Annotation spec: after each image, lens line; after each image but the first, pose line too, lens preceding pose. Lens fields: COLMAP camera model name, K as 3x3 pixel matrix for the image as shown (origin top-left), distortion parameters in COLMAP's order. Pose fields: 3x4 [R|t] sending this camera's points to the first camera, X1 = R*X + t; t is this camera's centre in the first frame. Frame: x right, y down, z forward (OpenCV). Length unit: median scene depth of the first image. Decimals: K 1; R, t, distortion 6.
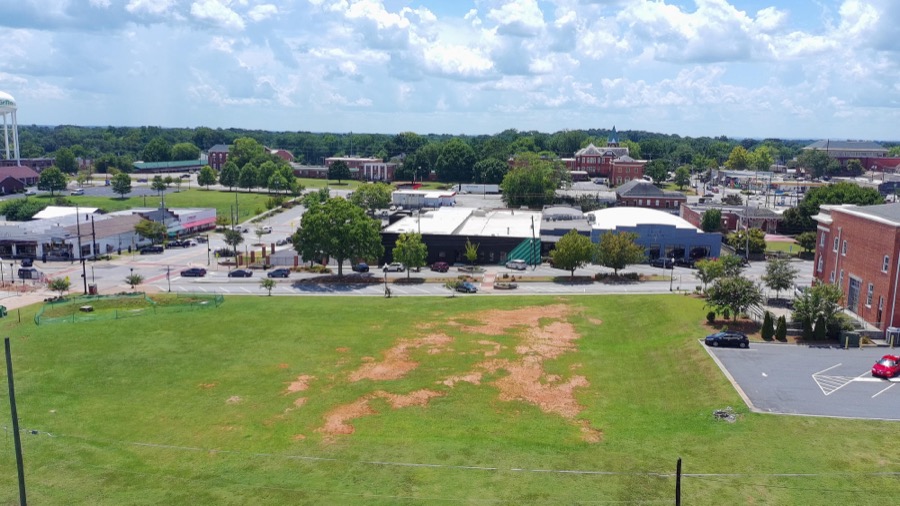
lens RADIAL K [[694.5, 0, 451.7], [0, 694.5, 248.2], [0, 0, 1]] dist [0.084696, -0.091172]
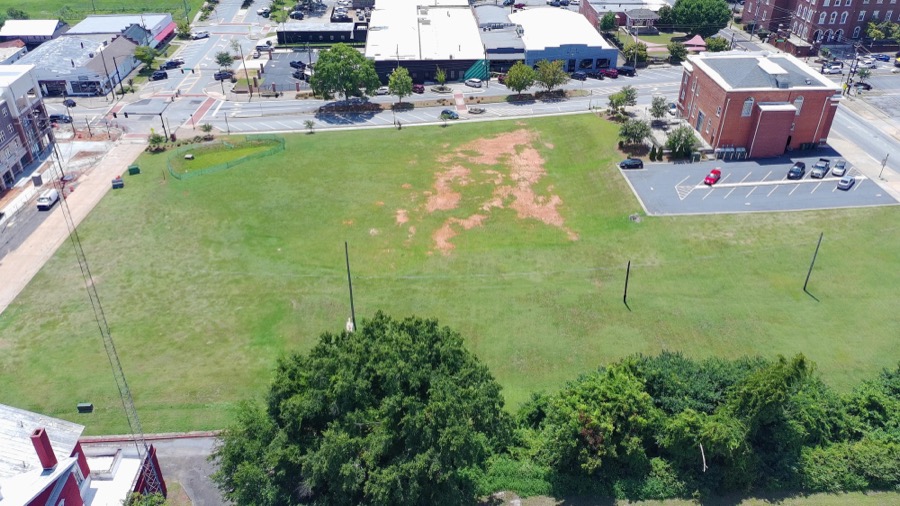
lens RADIAL K [[694.5, 0, 454.7], [0, 694.5, 246.9], [0, 0, 1]] dist [0.084696, -0.091172]
pose [[0.979779, -0.112496, 0.165460, -0.356338], [0.038812, 0.918119, 0.394399, -0.385392], [-0.196280, -0.380002, 0.903921, -0.576726]]
